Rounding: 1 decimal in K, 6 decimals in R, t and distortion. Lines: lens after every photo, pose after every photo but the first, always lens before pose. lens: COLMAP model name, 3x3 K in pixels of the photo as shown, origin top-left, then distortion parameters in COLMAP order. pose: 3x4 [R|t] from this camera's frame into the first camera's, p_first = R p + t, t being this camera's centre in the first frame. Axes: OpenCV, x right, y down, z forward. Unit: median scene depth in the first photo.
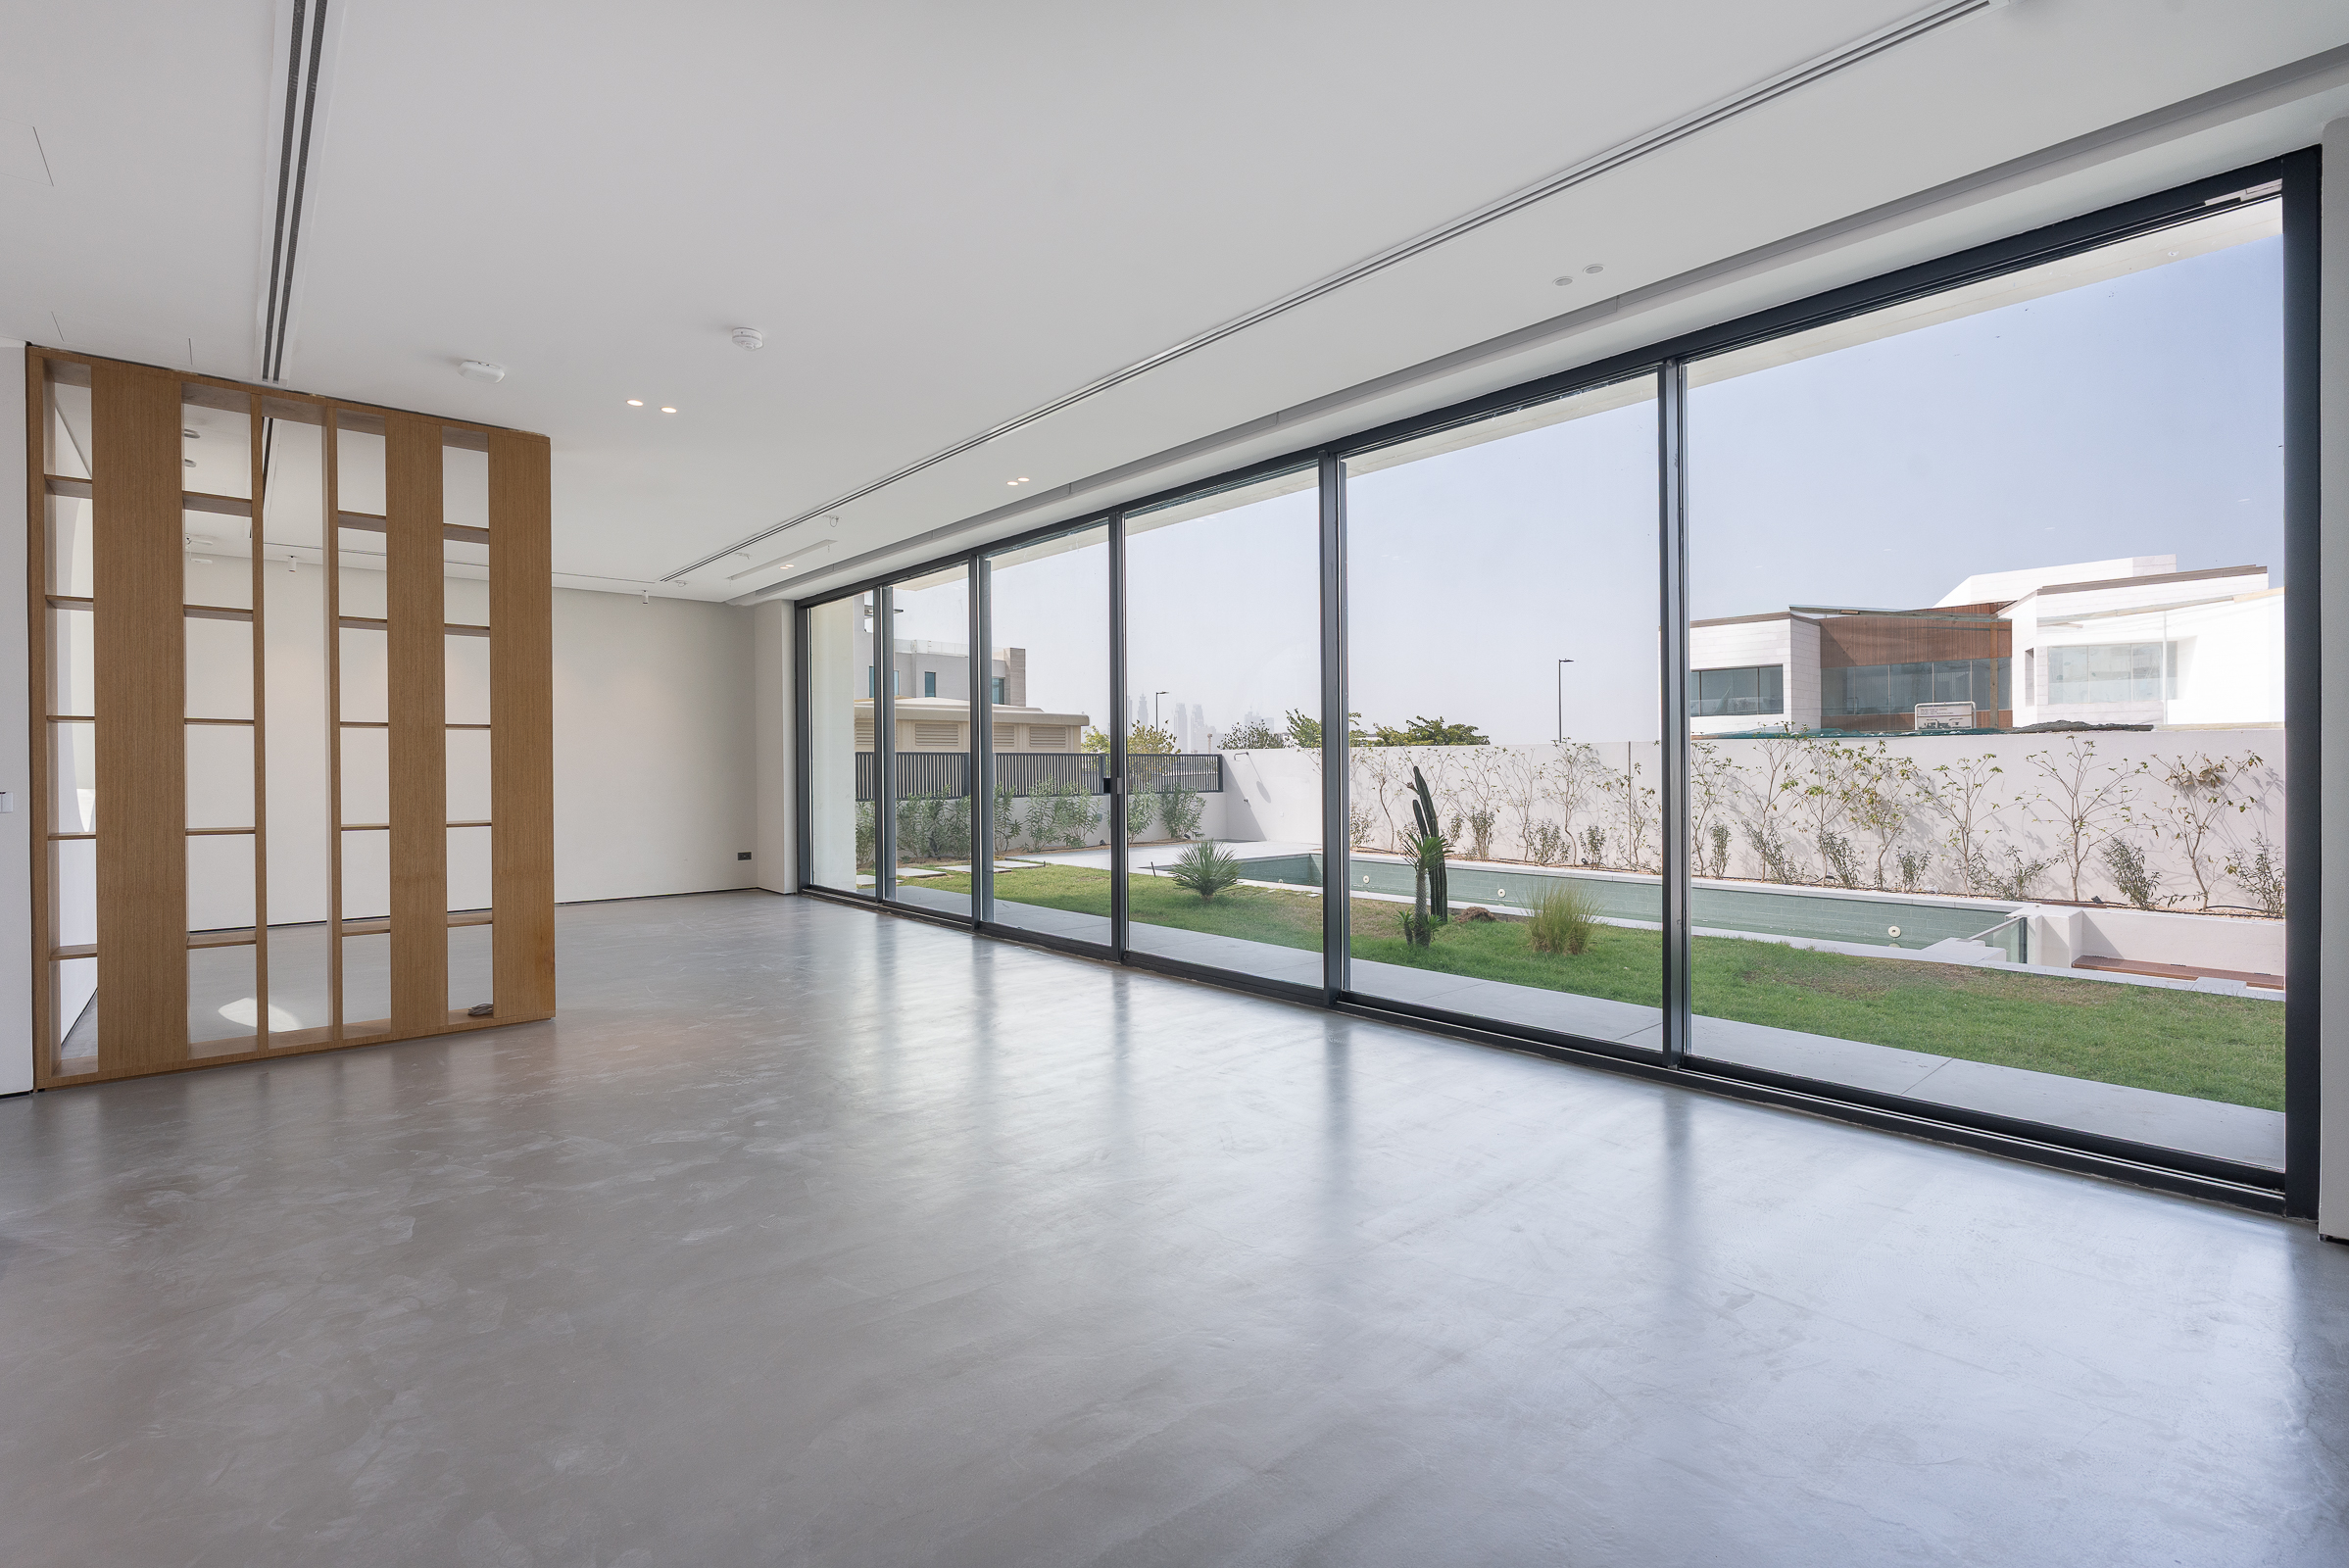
lens RADIAL K [[1079.1, 0, 1170.2], [0, 1079.1, 763.6], [0, 0, 1]] dist [-0.005387, 0.003974]
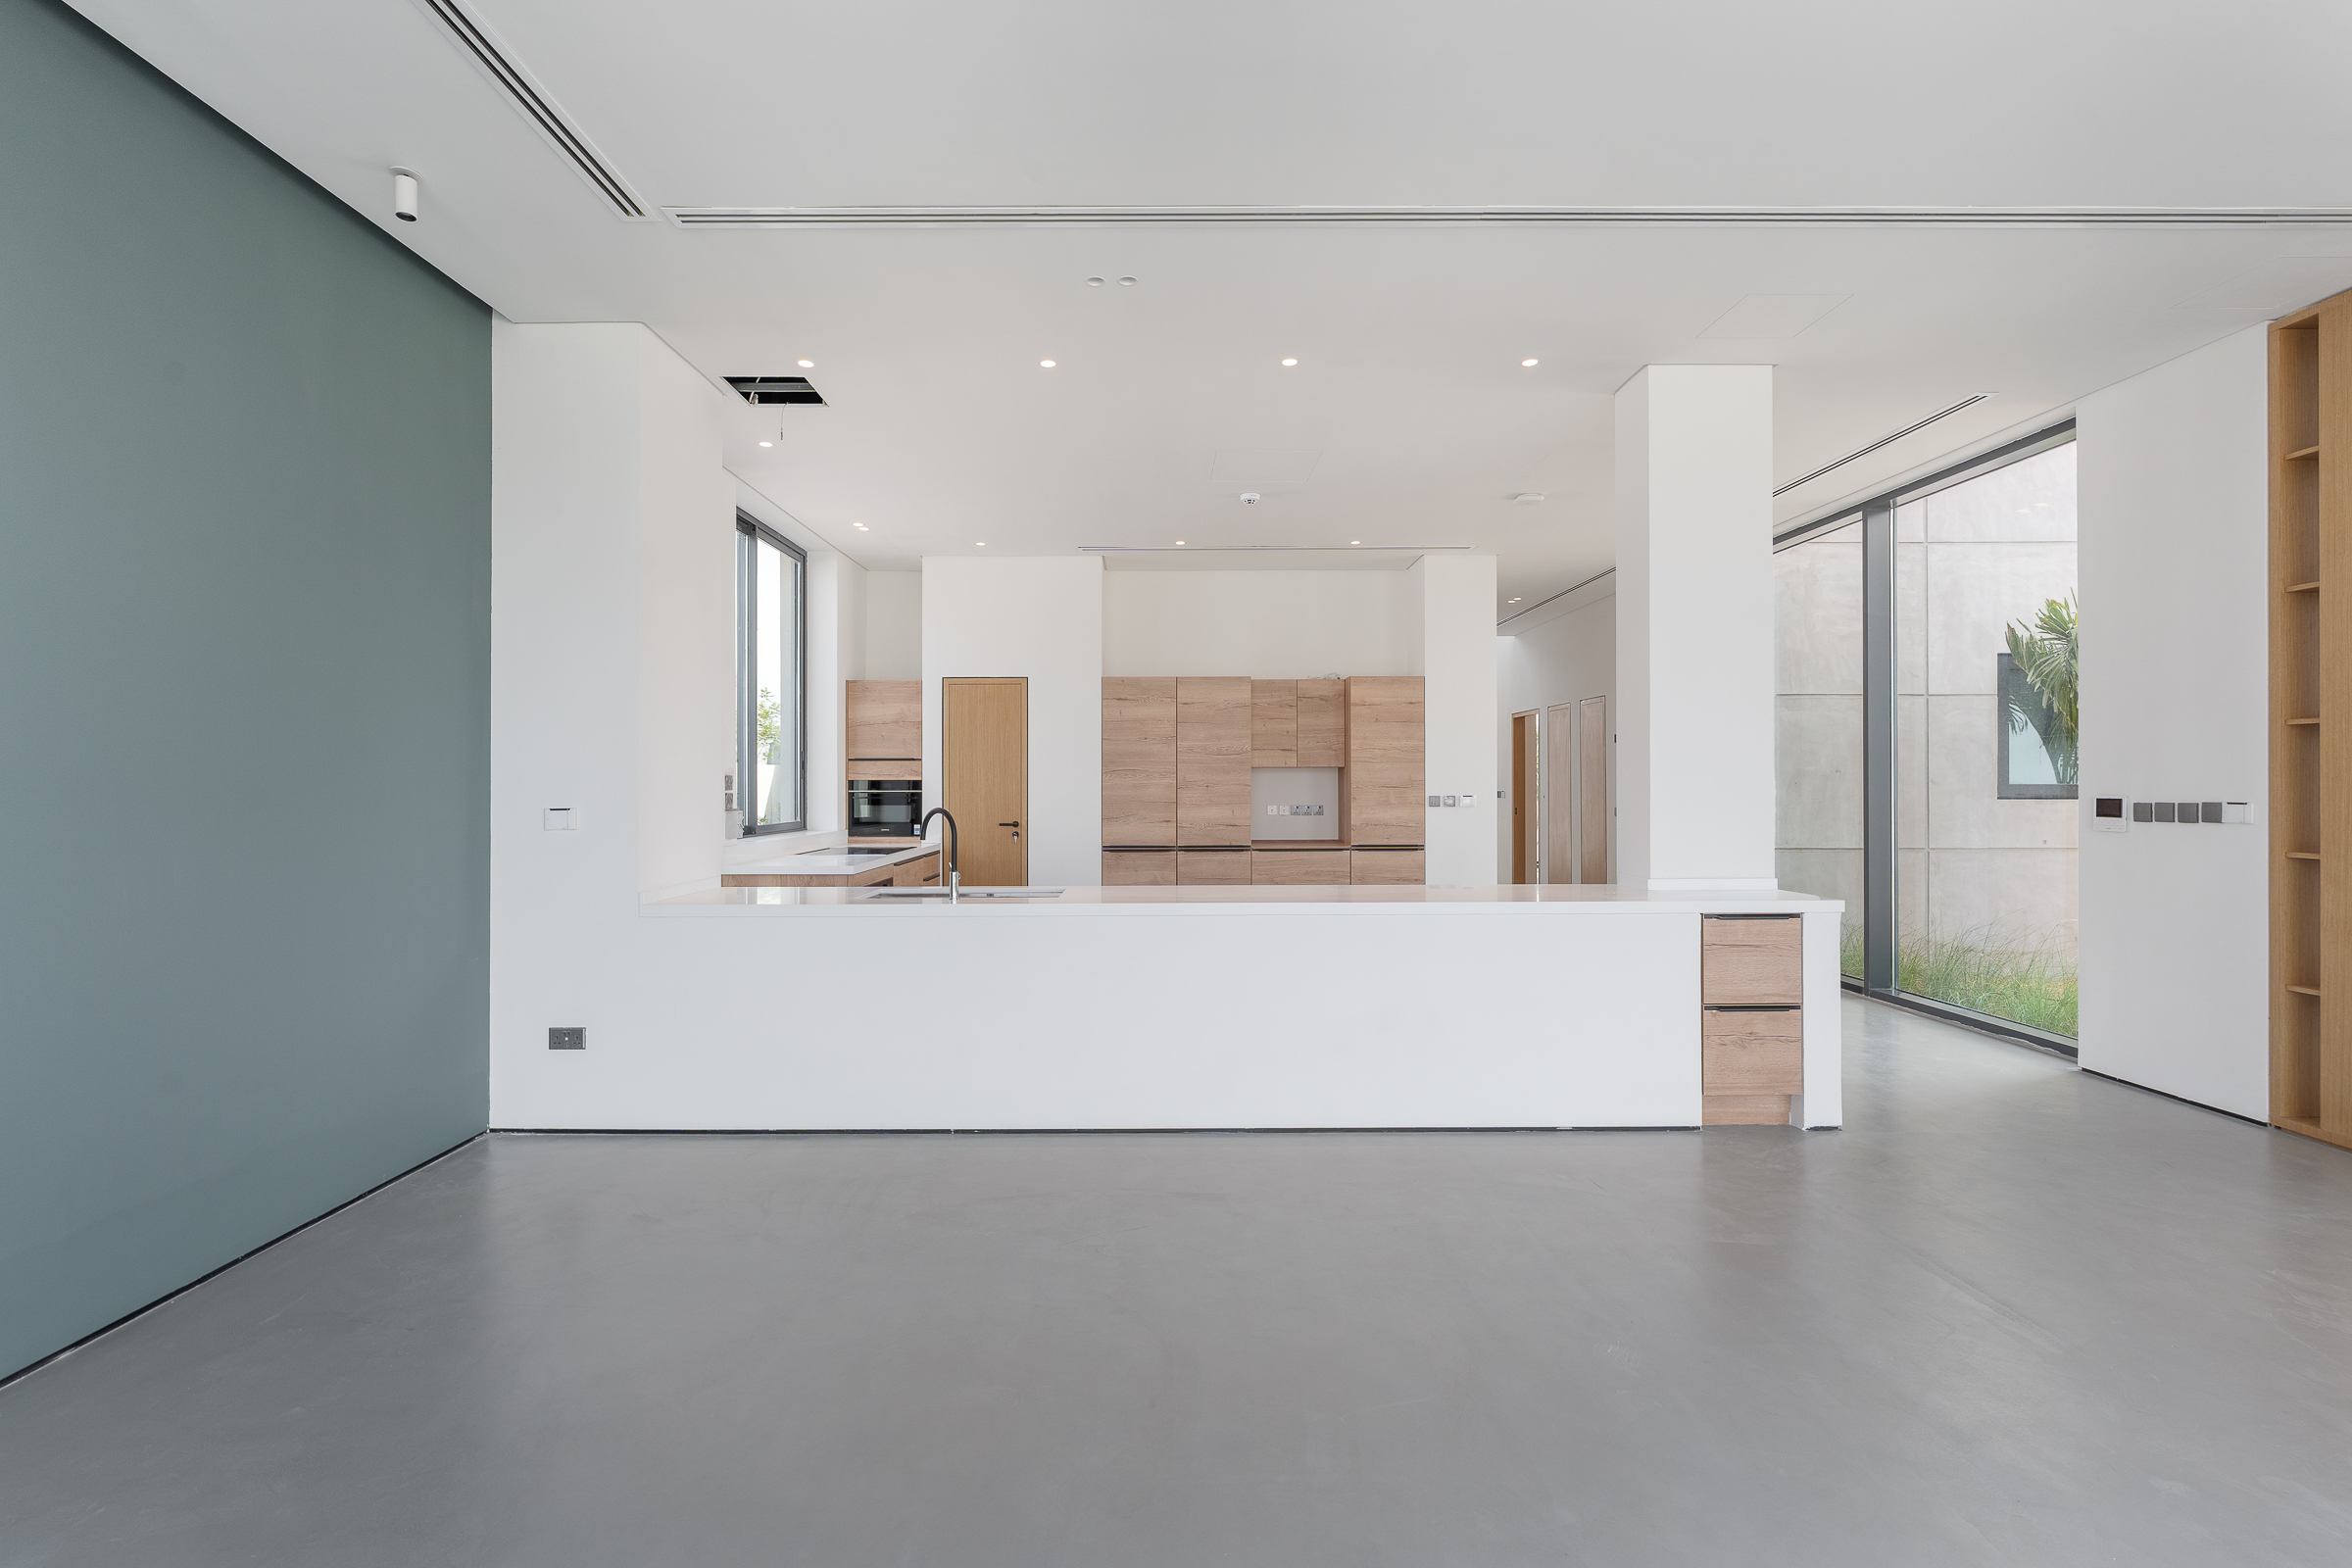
lens RADIAL K [[1080.5, 0, 1175.1], [0, 1080.5, 785.3], [0, 0, 1]] dist [-0.005387, 0.003974]
pose [[-0.645058, 0.009744, -0.764071, 0.112150], [0.008335, 0.999949, 0.005715, -0.000959], [0.764088, -0.002682, -0.645107, 0.361763]]
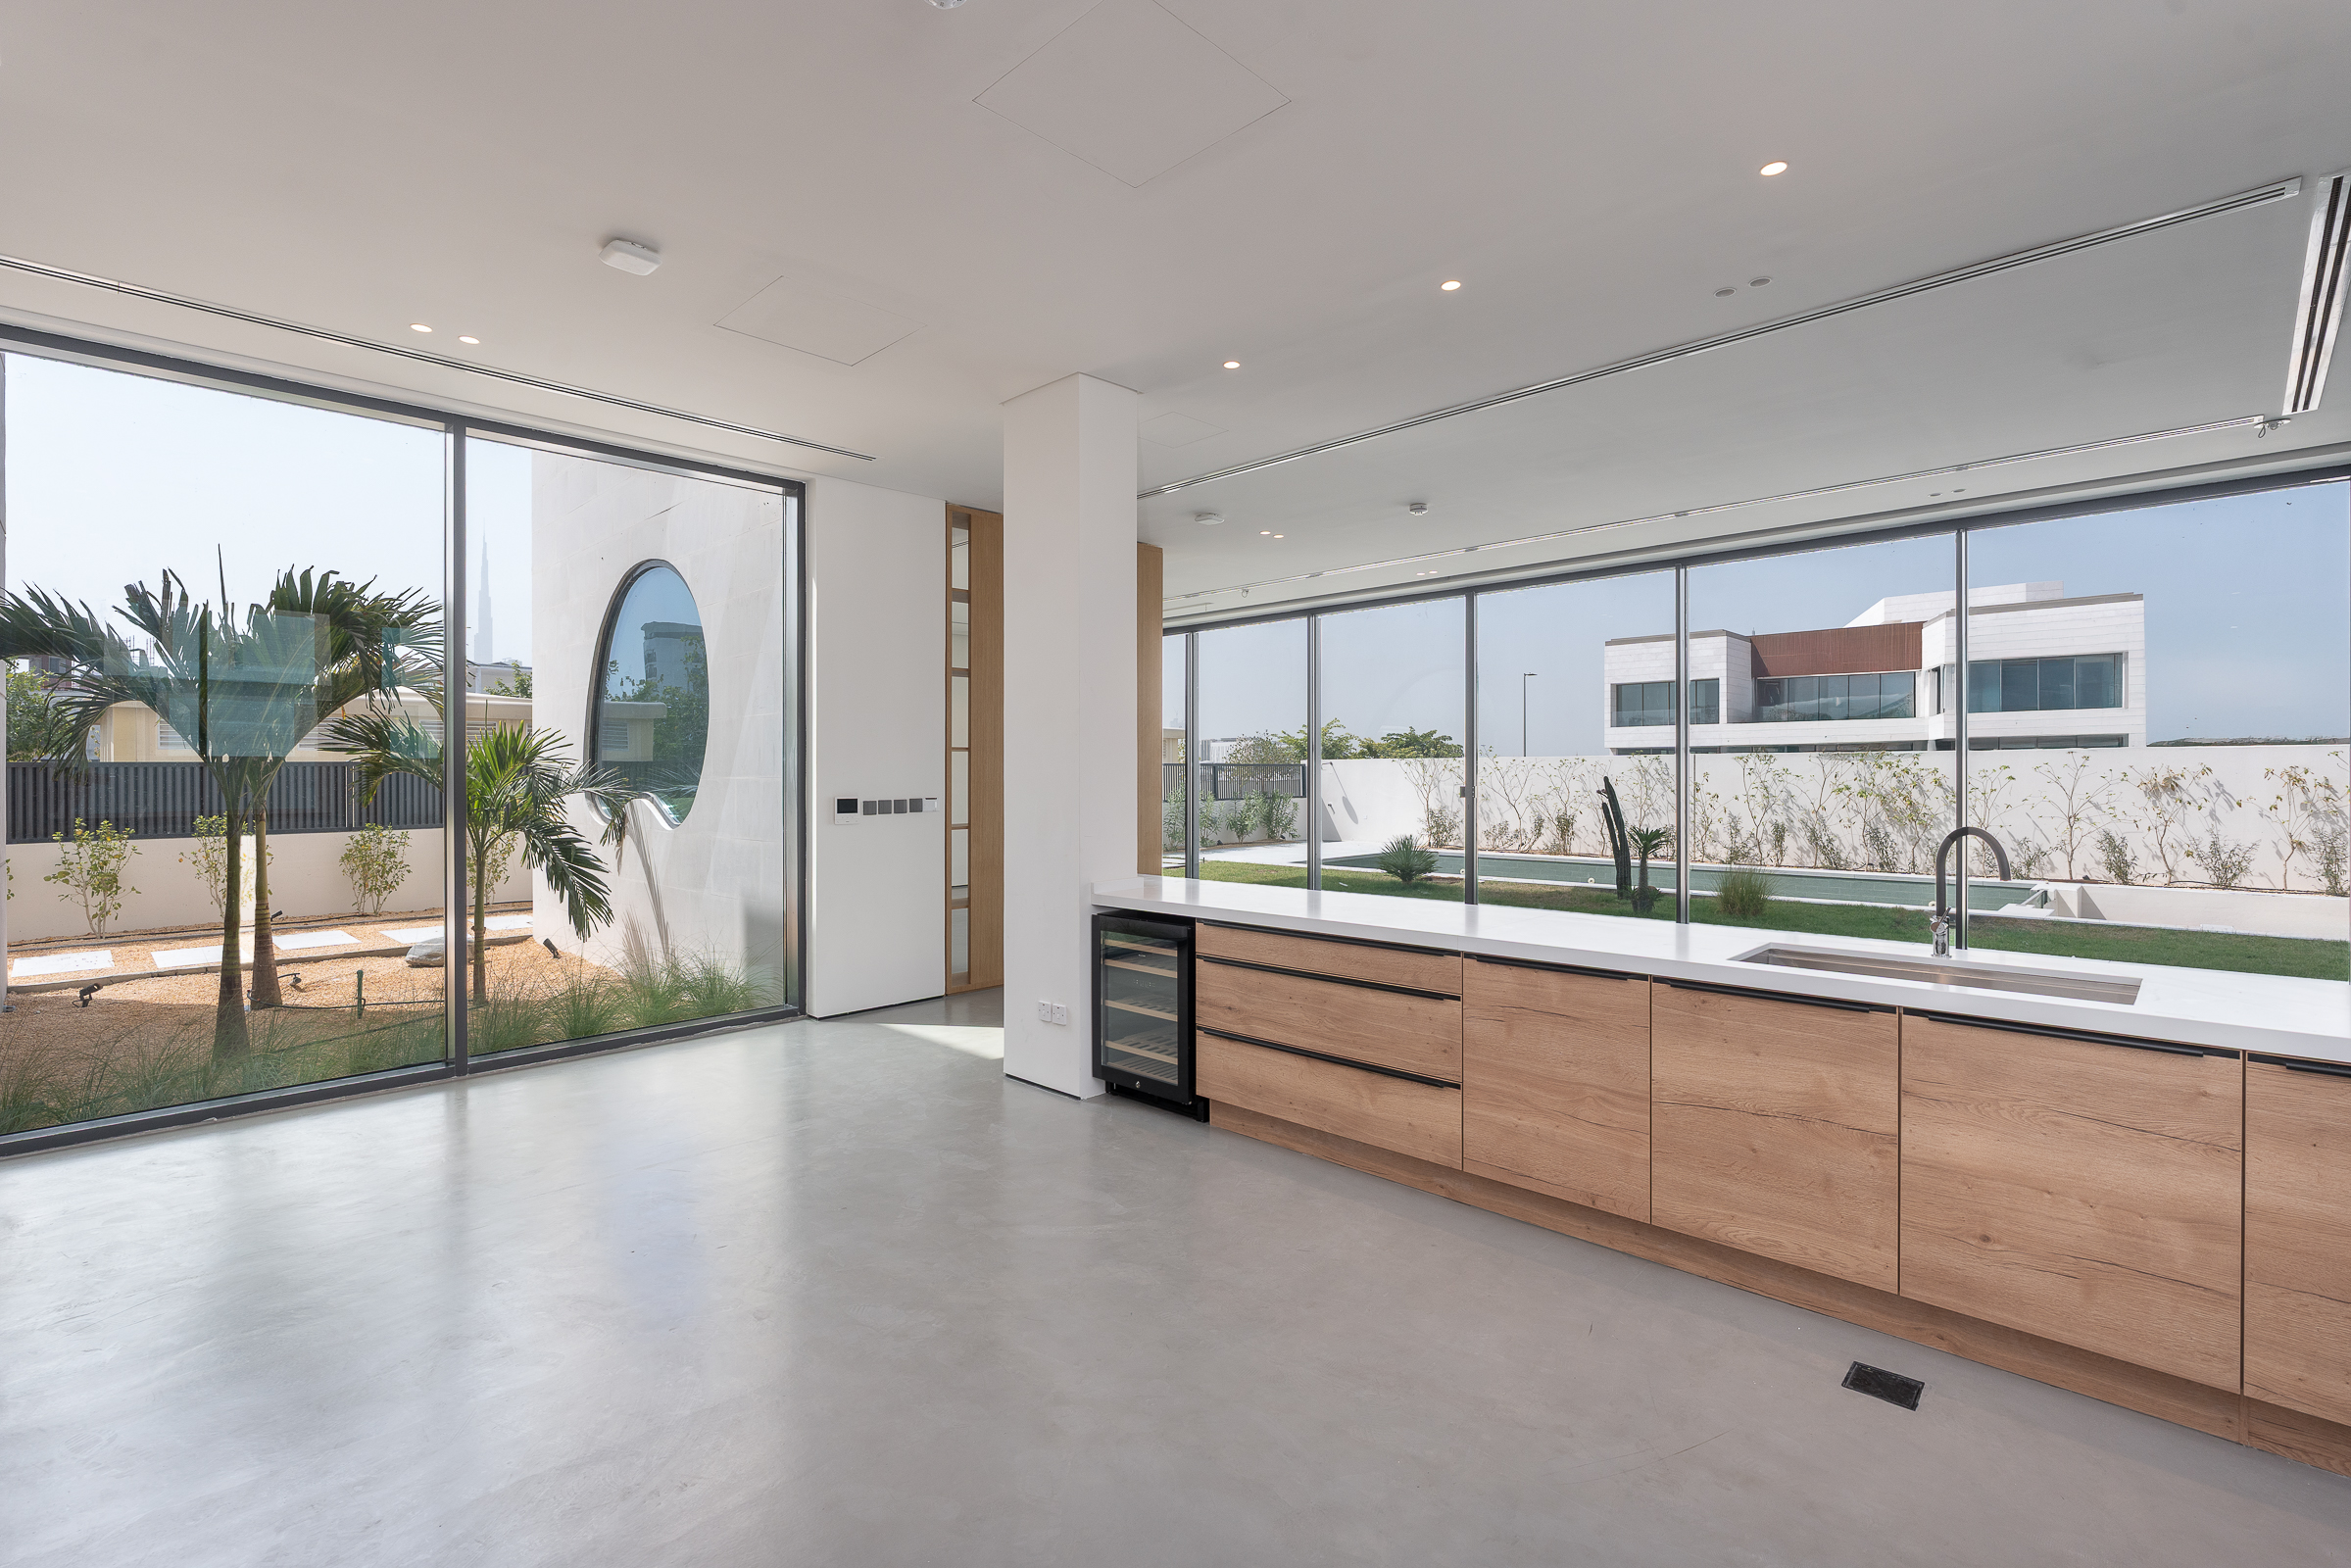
lens RADIAL K [[1080.0, 0, 1176.8], [0, 1080.0, 782.4], [0, 0, 1]] dist [-0.005387, 0.003974]
pose [[0.997090, -0.001565, 0.076213, -0.346708], [0.000679, 0.999932, 0.011659, -0.005109], [-0.076226, -0.011573, 0.997023, -0.219630]]
